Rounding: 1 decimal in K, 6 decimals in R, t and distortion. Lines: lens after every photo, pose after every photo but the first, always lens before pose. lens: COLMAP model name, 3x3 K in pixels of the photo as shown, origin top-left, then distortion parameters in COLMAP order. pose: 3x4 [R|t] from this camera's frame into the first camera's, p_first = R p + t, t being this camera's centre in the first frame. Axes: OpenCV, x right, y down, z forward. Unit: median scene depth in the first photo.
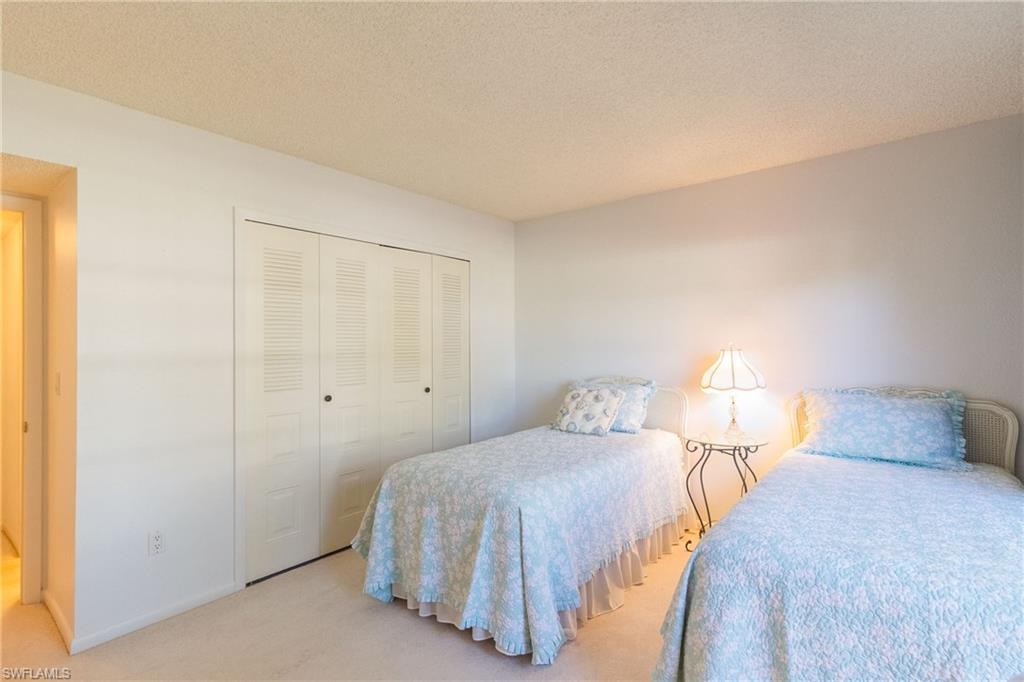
lens RADIAL K [[485.8, 0, 487.5], [0, 485.8, 337.4], [0, 0, 1]] dist [0.001143, 0.000427]
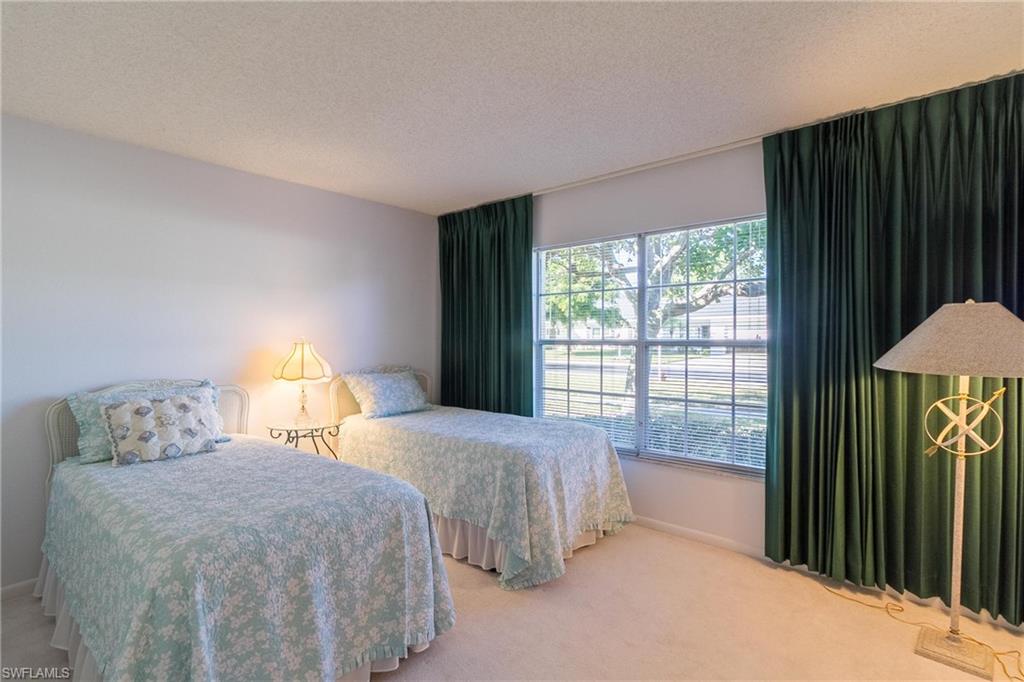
lens RADIAL K [[495.1, 0, 512.0], [0, 495.1, 341.0], [0, 0, 1]] dist [0.001625, 0.000226]
pose [[-0.000130, -0.000702, 1.000000, -0.755171], [-0.009691, 0.999953, 0.000700, 0.018423], [-0.999953, -0.009691, -0.000137, 0.647672]]
